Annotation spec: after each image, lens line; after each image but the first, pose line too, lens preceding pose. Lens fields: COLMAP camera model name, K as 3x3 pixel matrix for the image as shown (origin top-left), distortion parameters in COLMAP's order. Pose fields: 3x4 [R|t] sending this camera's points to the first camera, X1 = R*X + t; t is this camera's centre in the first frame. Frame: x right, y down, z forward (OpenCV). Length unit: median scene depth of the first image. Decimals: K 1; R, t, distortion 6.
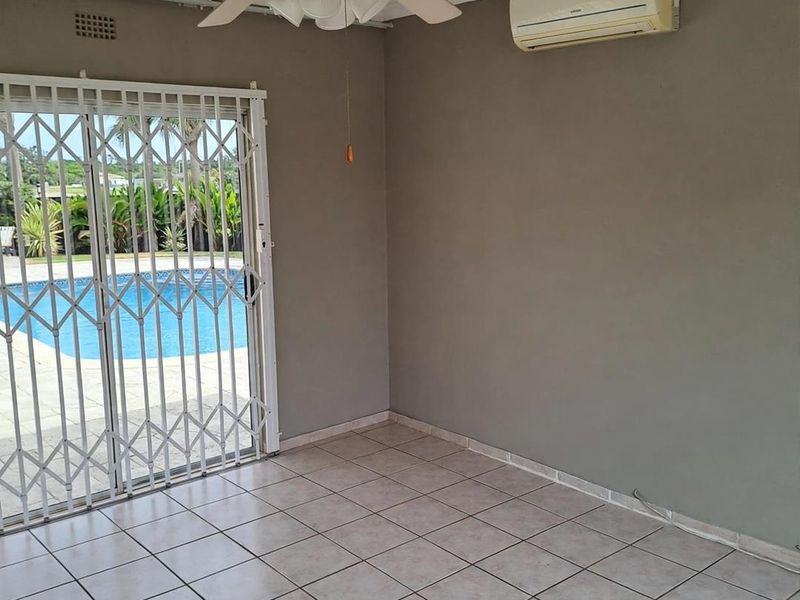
lens RADIAL K [[800.0, 0, 384.6], [0, 800.0, 301.4], [0, 0, 1]] dist [0.132299, -0.221410]
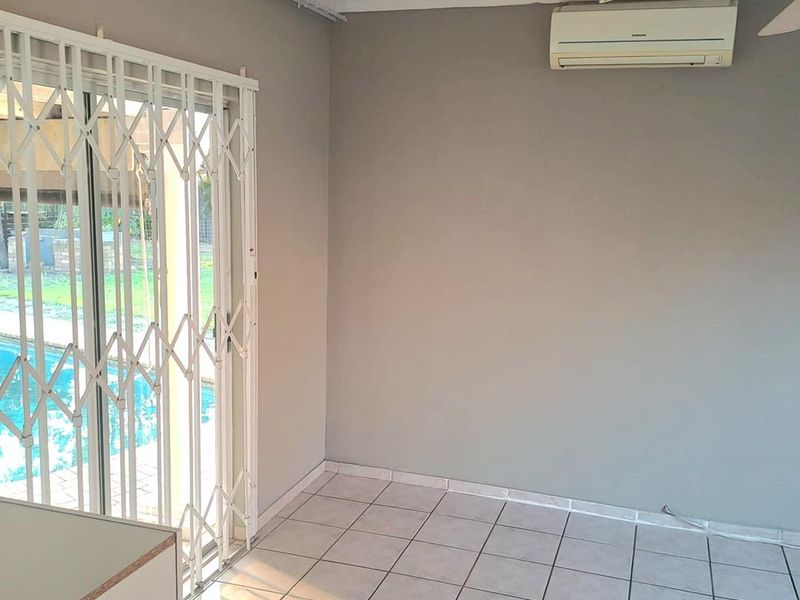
lens RADIAL K [[800.0, 0, 384.6], [0, 800.0, 301.4], [0, 0, 1]] dist [0.132299, -0.221410]
pose [[0.850702, -0.041437, 0.524013, -0.512538], [0.047354, 0.998876, 0.002111, -0.045461], [-0.523512, 0.023018, 0.851708, 0.295539]]
